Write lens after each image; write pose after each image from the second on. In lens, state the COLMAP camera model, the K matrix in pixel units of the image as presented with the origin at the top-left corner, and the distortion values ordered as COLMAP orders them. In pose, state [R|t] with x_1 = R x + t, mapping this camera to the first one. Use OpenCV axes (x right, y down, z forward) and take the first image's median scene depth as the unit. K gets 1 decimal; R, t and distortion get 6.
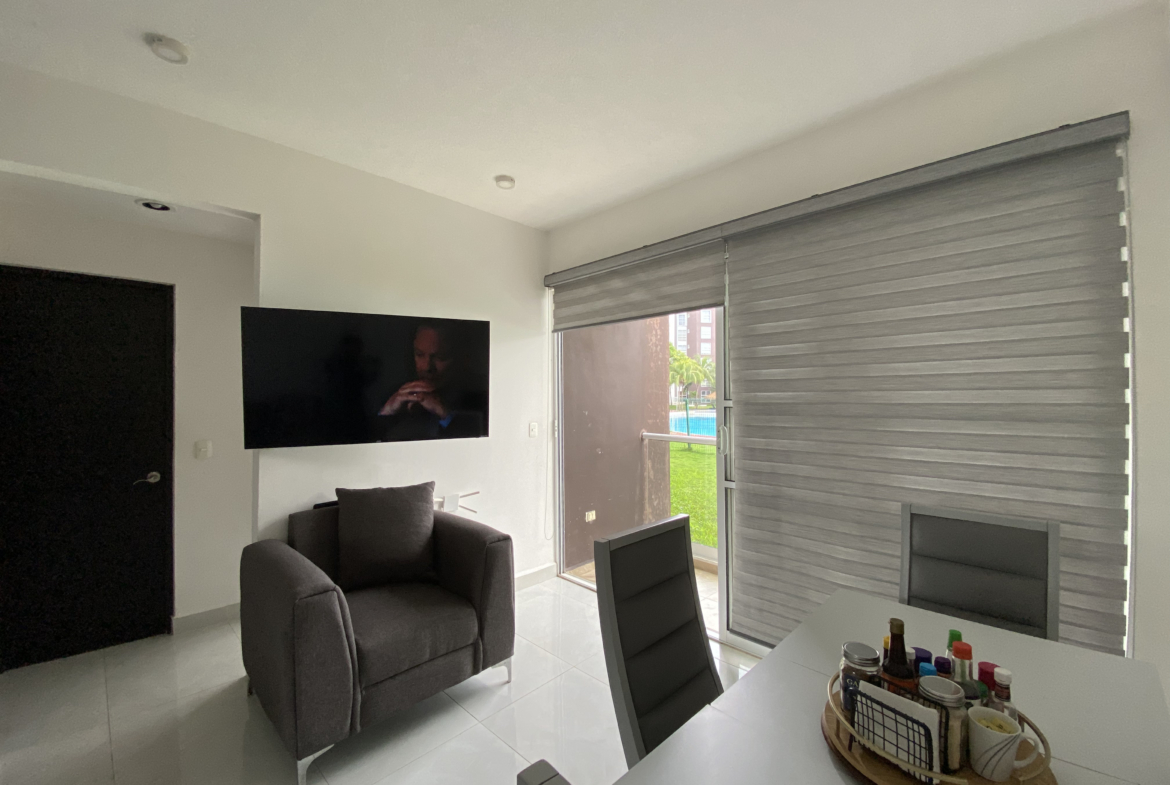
lens RADIAL K [[468.0, 0, 586.5], [0, 468.0, 391.1], [0, 0, 1]] dist [0.028462, -0.026150]
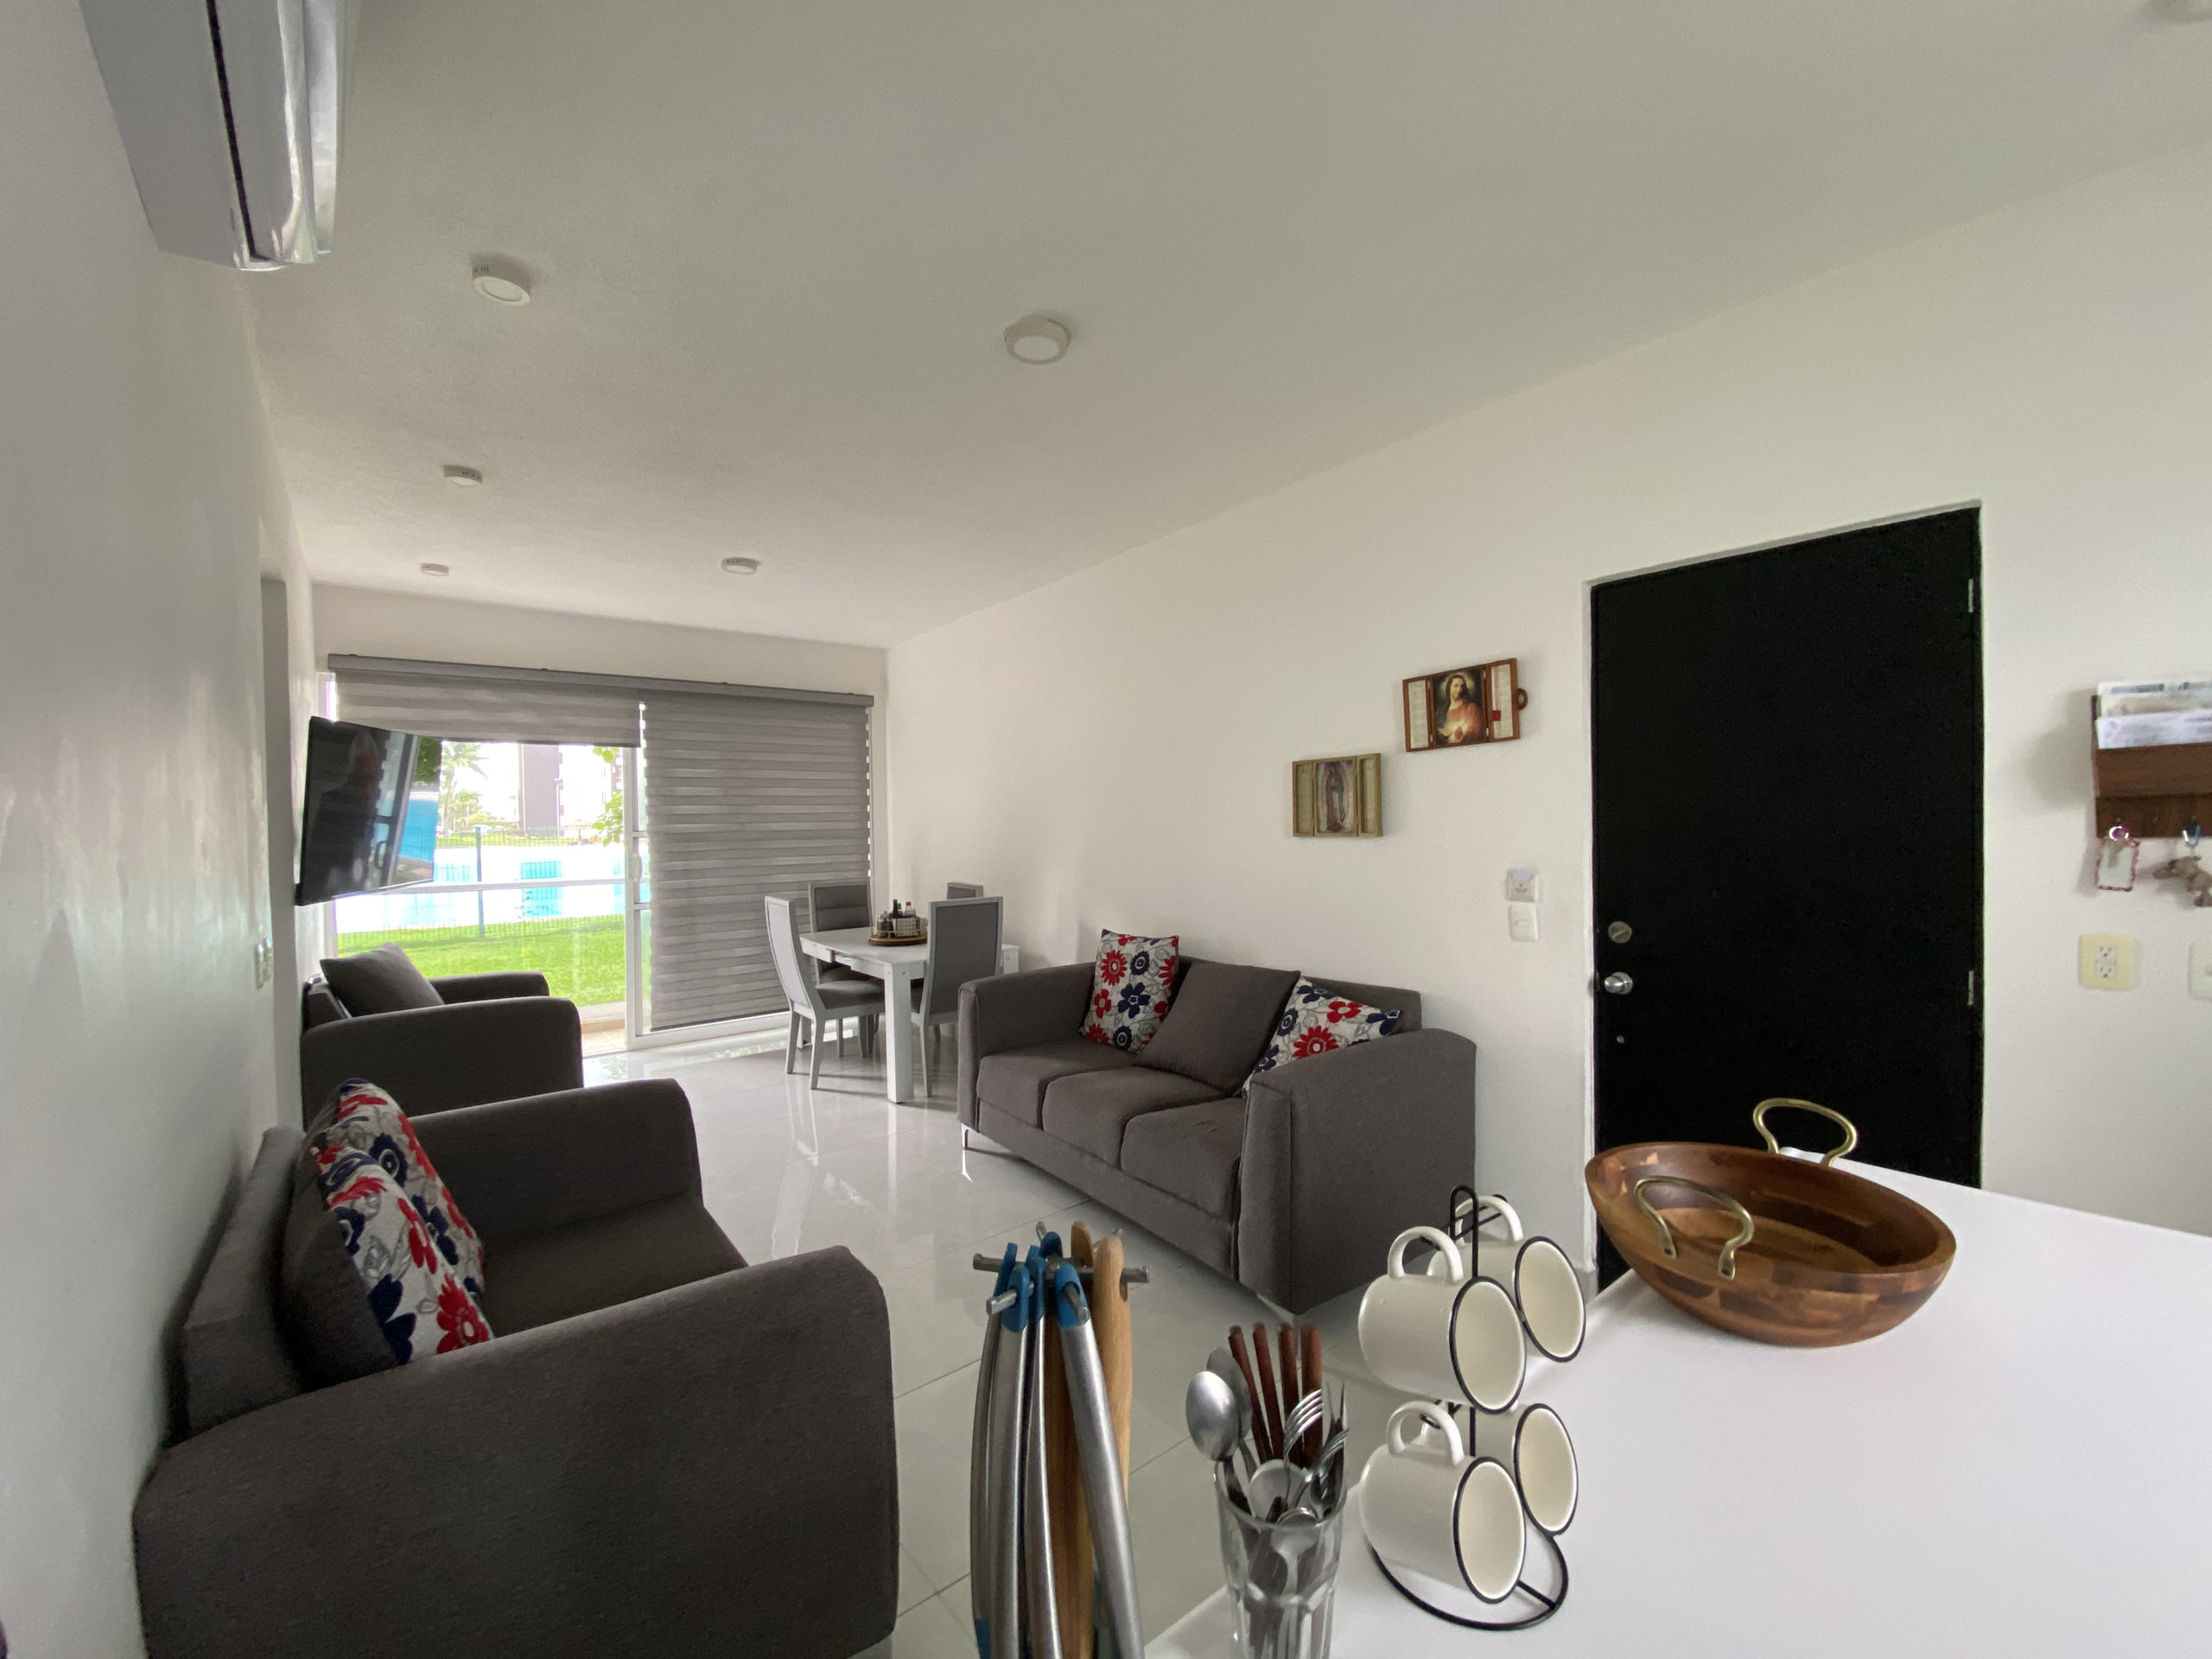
lens RADIAL K [[896.4, 0, 1106.8], [0, 896.4, 832.3], [0, 0, 1]] dist [0.023676, -0.021588]
pose [[0.111424, -0.017519, 0.993619, -1.715221], [-0.000224, 0.999844, 0.017654, -0.017006], [-0.993773, -0.002189, 0.111403, -0.350387]]
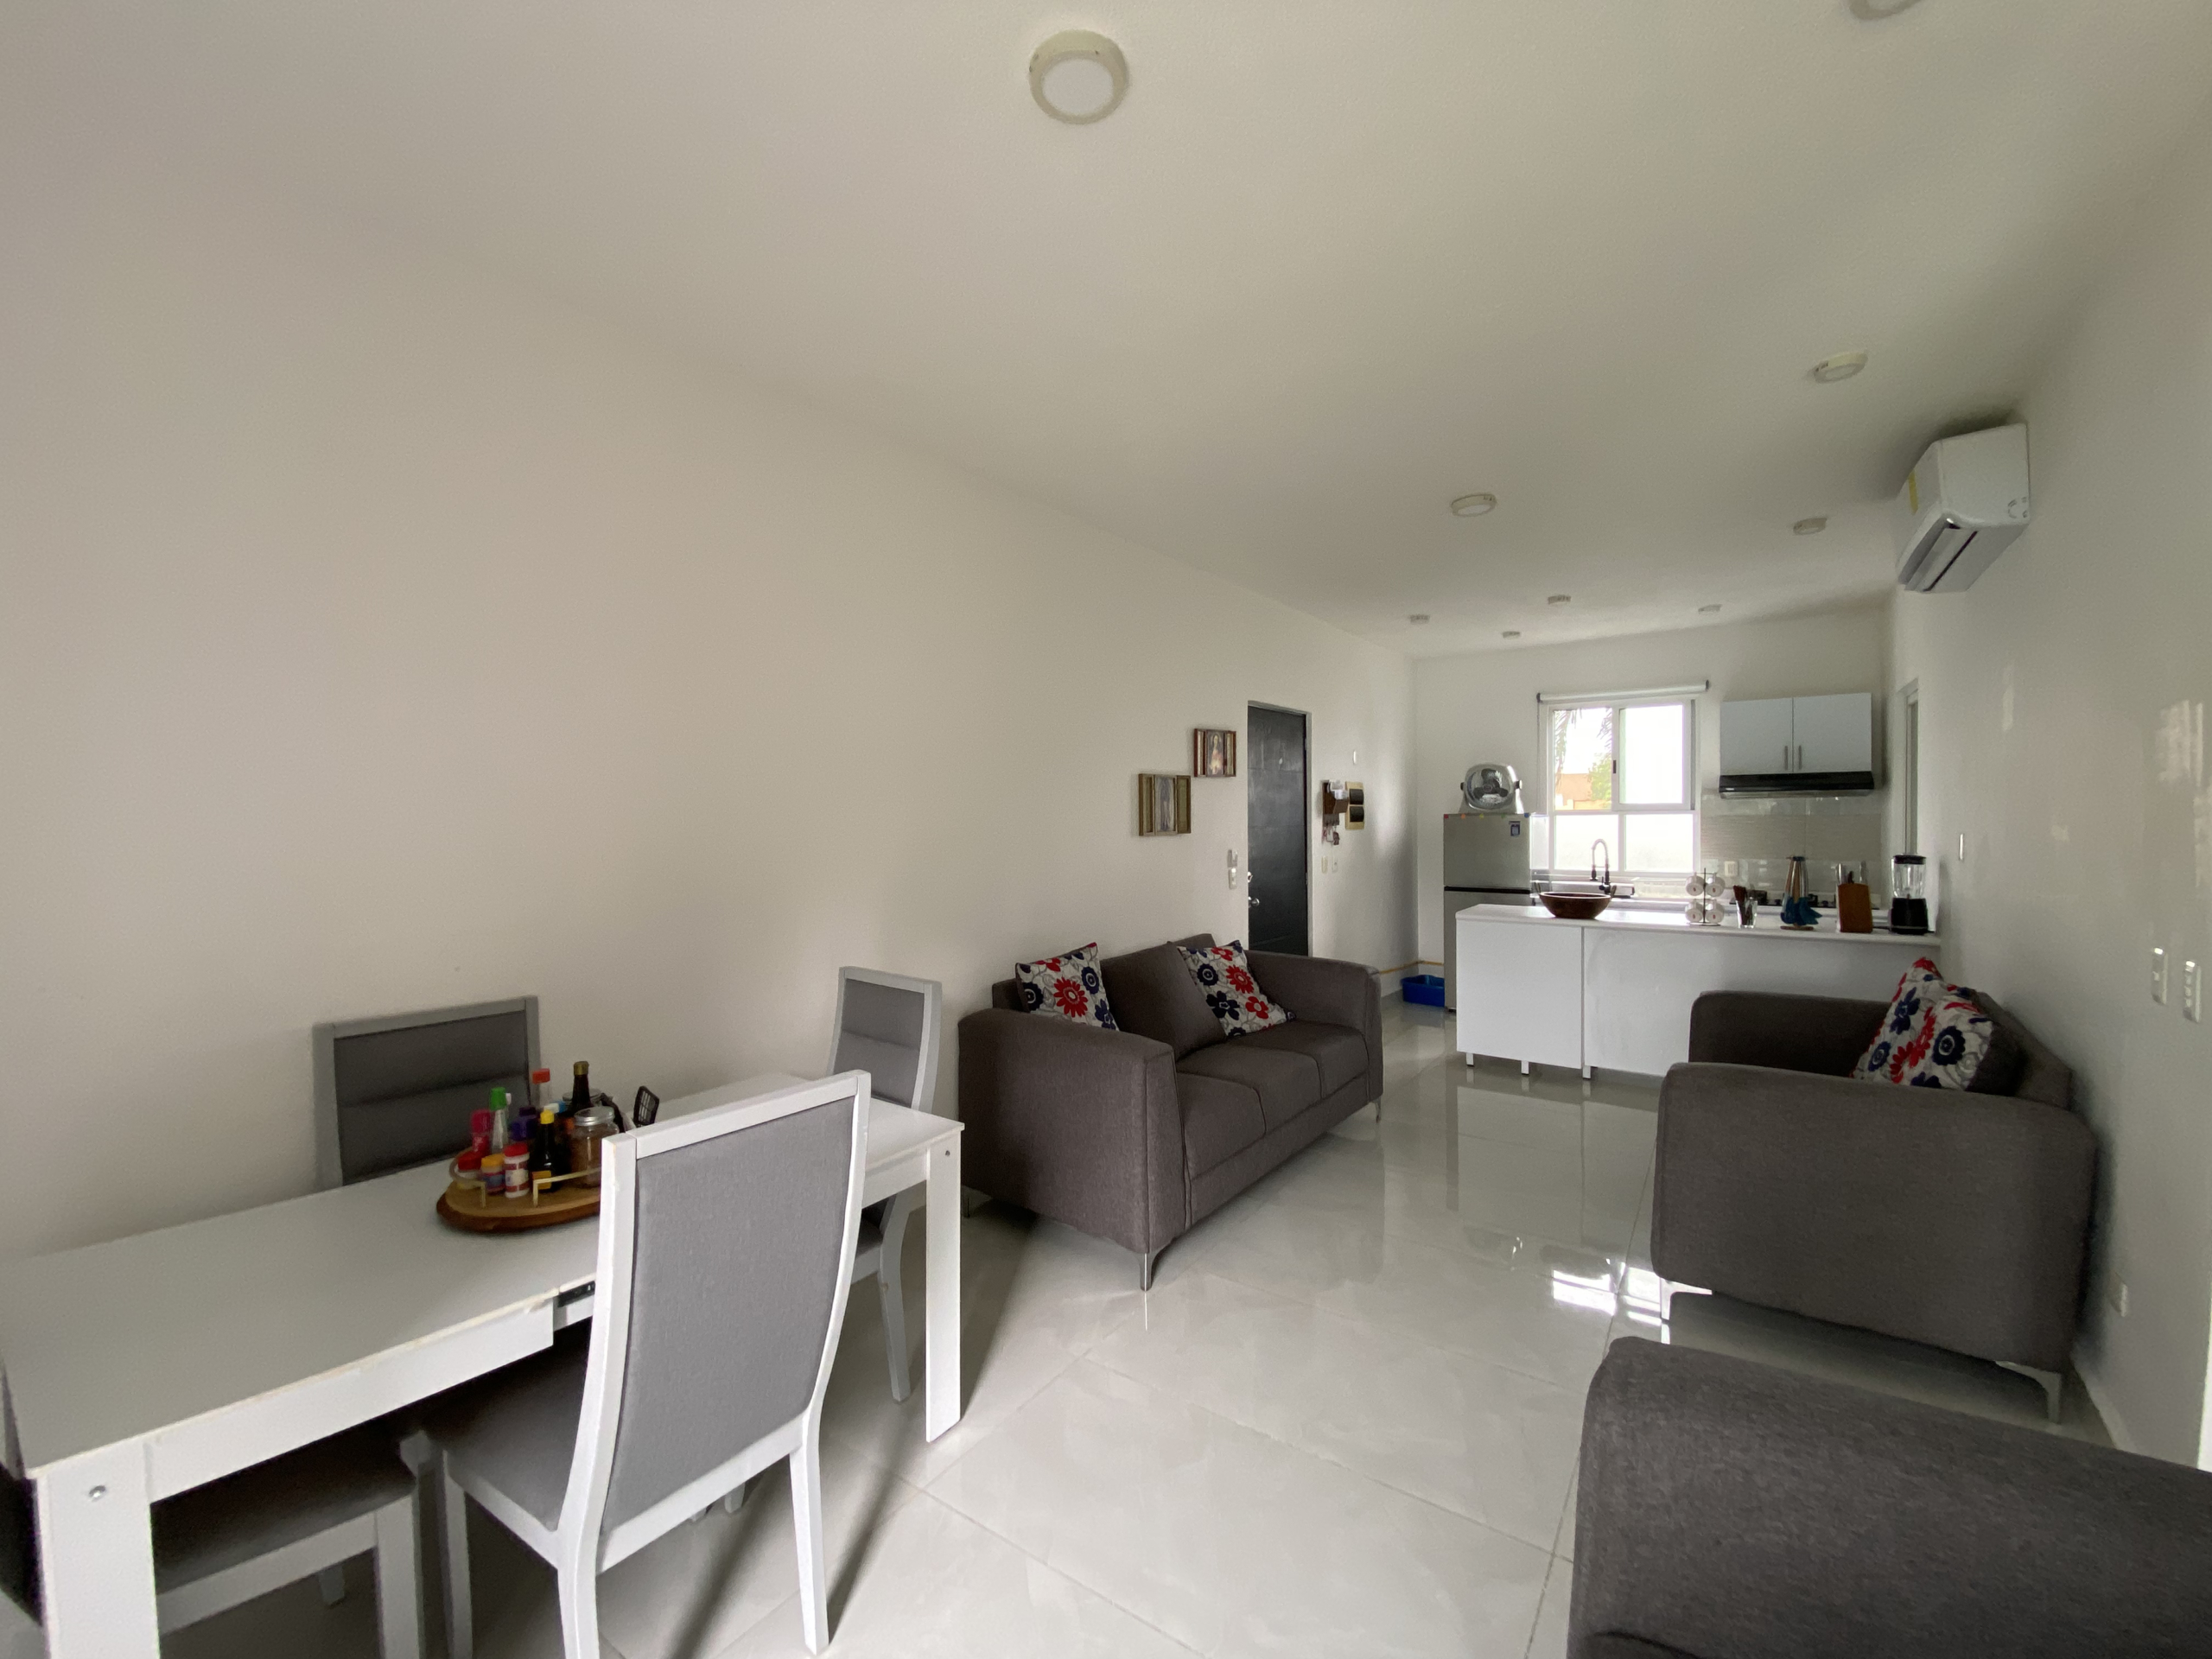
lens RADIAL K [[896.4, 0, 1106.8], [0, 896.4, 832.3], [0, 0, 1]] dist [0.023676, -0.021588]
pose [[-0.989646, 0.013448, -0.142897, -0.076648], [0.013322, 0.999910, 0.001840, 0.000768], [0.142908, -0.000082, -0.989736, 1.092571]]
